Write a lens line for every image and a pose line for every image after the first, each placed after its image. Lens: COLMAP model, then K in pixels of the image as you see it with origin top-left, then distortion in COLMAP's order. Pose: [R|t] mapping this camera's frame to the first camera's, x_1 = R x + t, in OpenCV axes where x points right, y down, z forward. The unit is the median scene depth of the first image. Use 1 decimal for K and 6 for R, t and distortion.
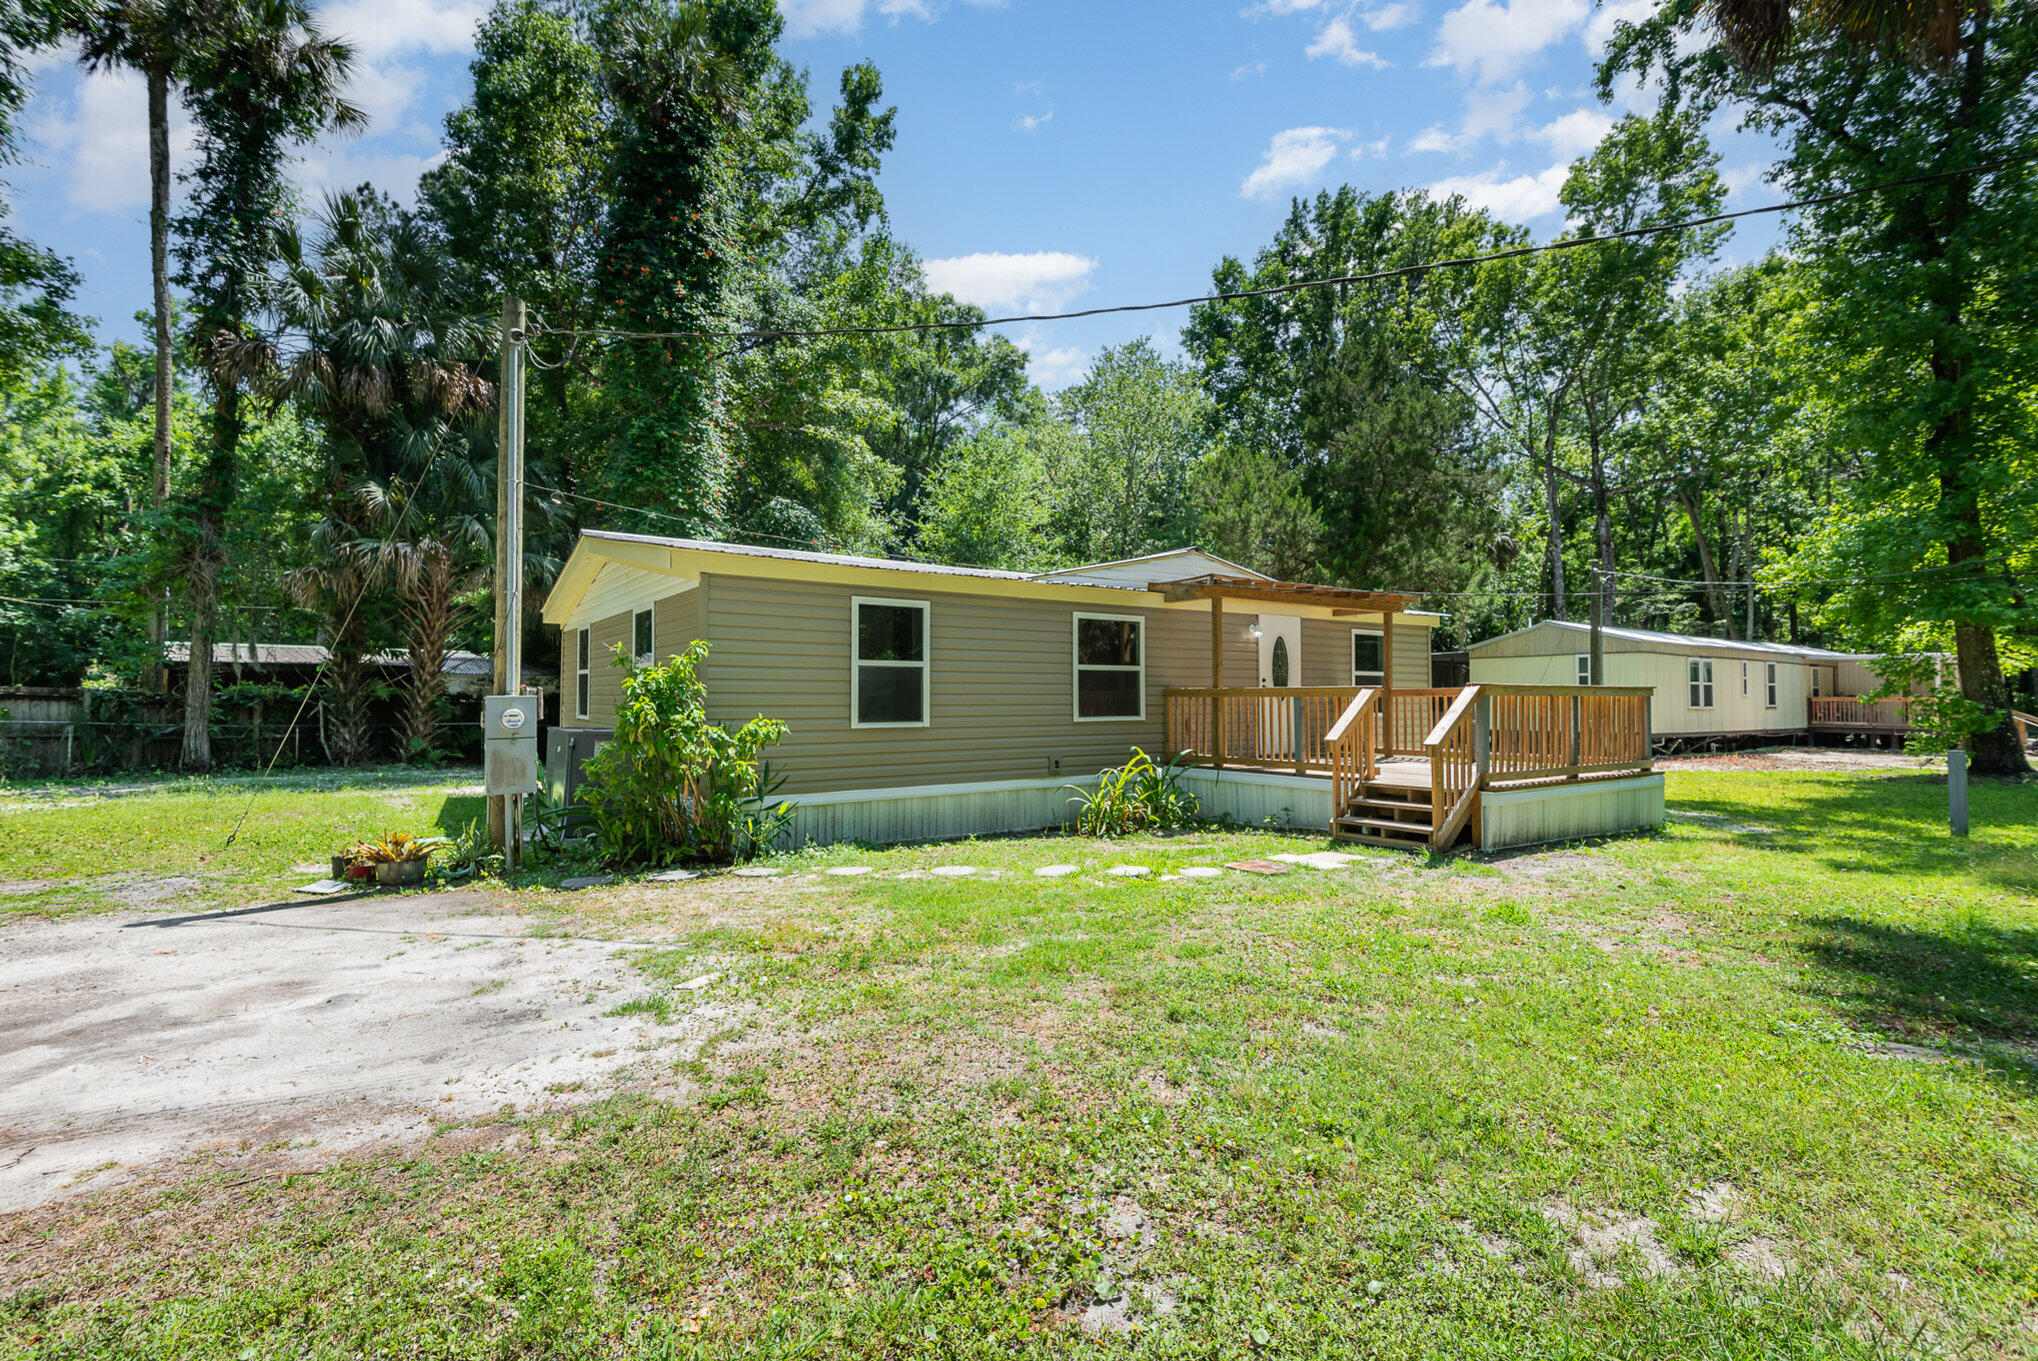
lens RADIAL K [[915.5, 0, 1019.0], [0, 915.5, 680.5], [0, 0, 1]] dist [0.038630, -0.020453]
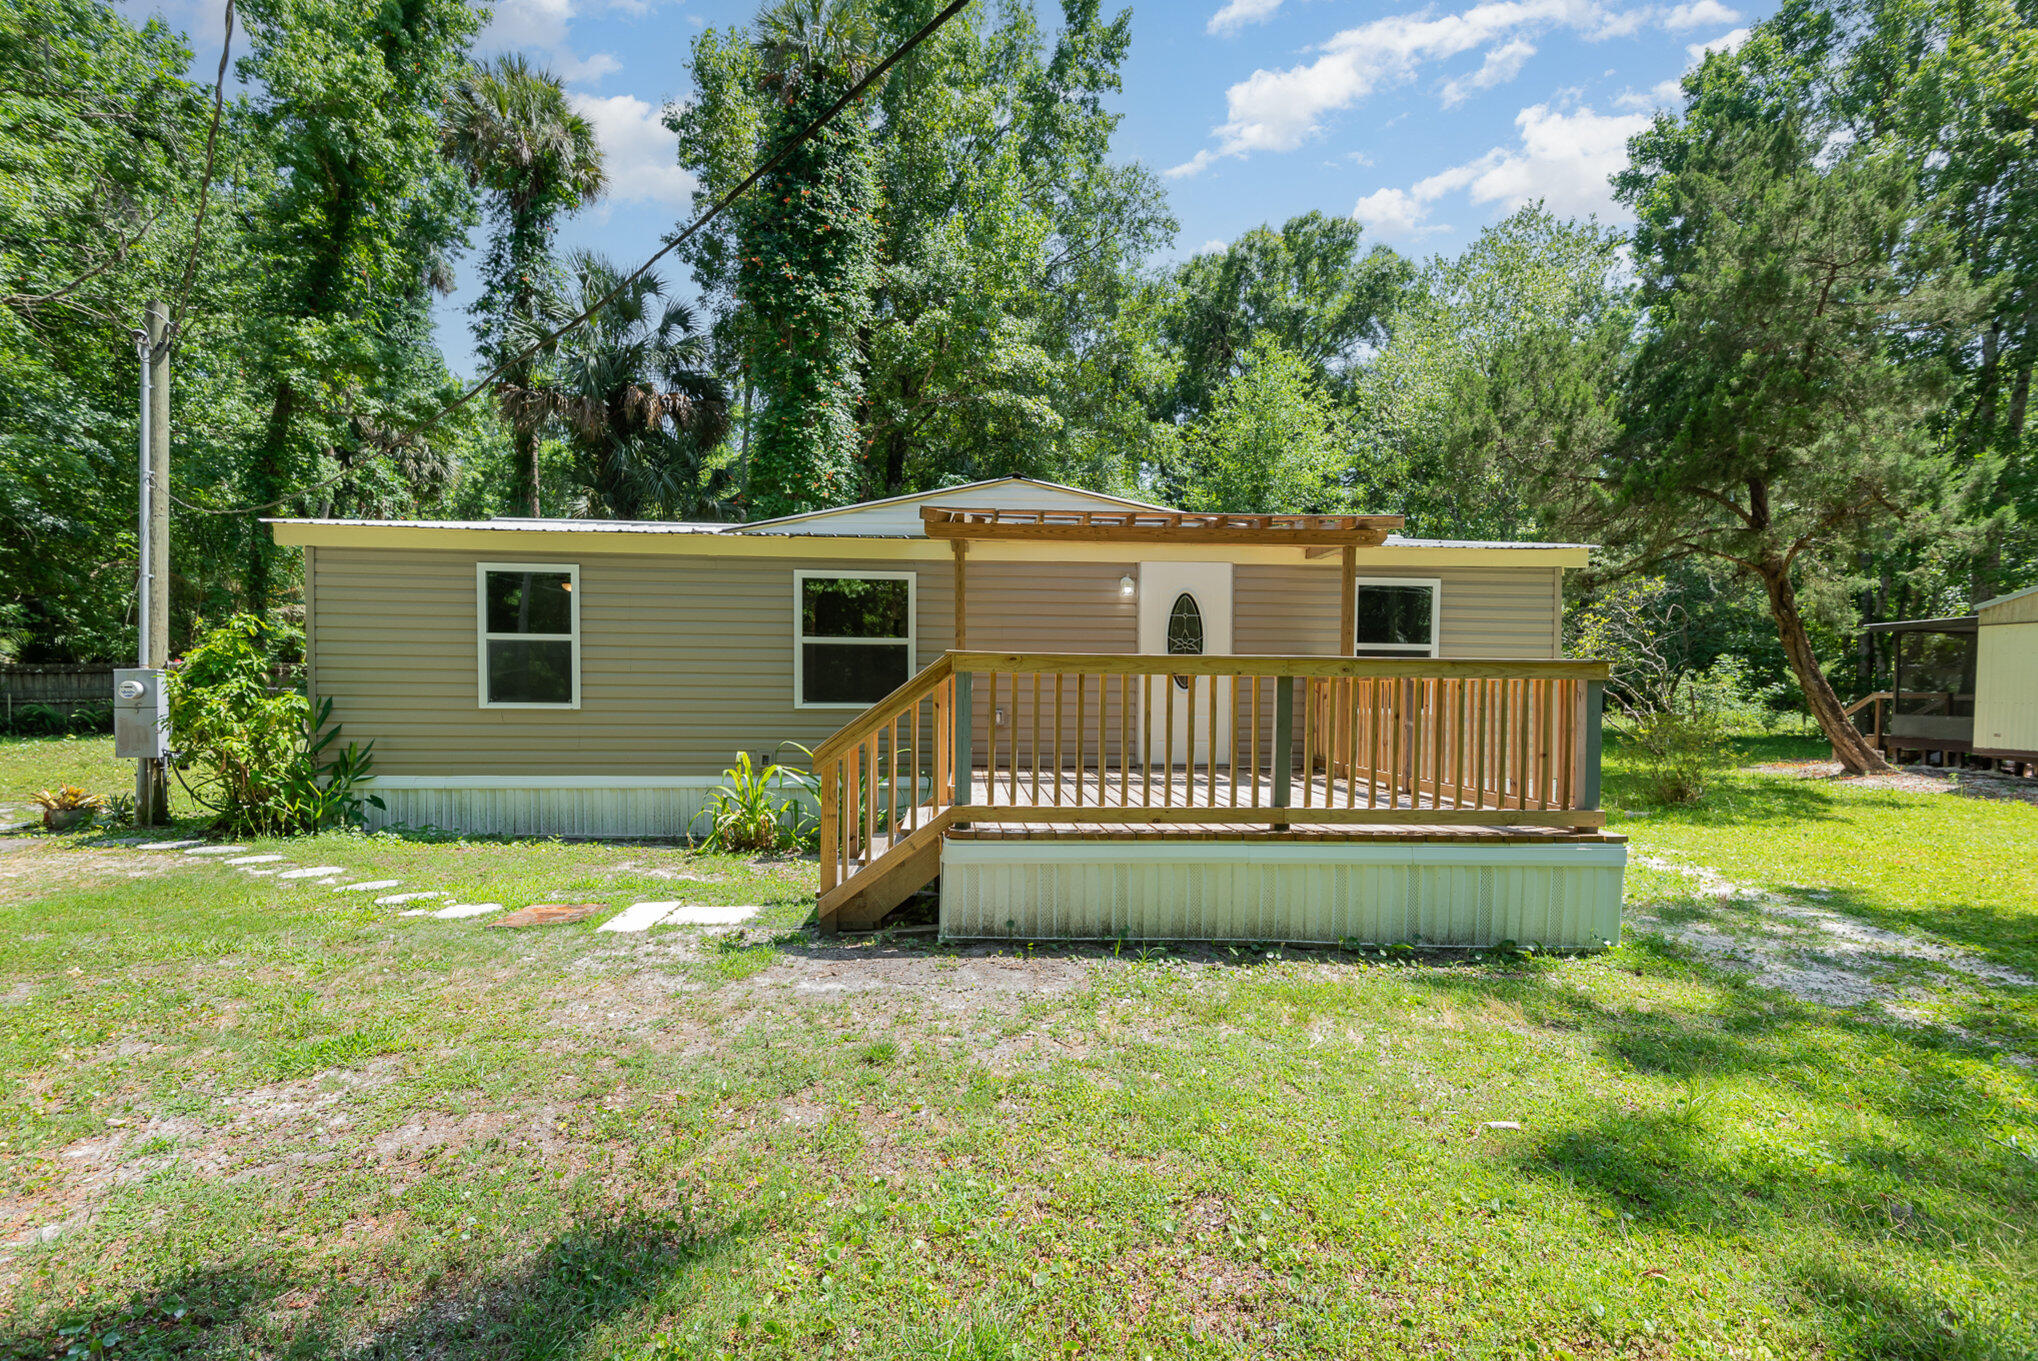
lens RADIAL K [[917.7, 0, 1072.2], [0, 917.7, 742.2], [0, 0, 1]] dist [-0.003158, -0.000238]
pose [[0.859506, 0.040870, -0.509489, 0.671859], [-0.001391, 0.996981, 0.077628, 0.011393], [0.511123, -0.066013, 0.856969, 0.433353]]
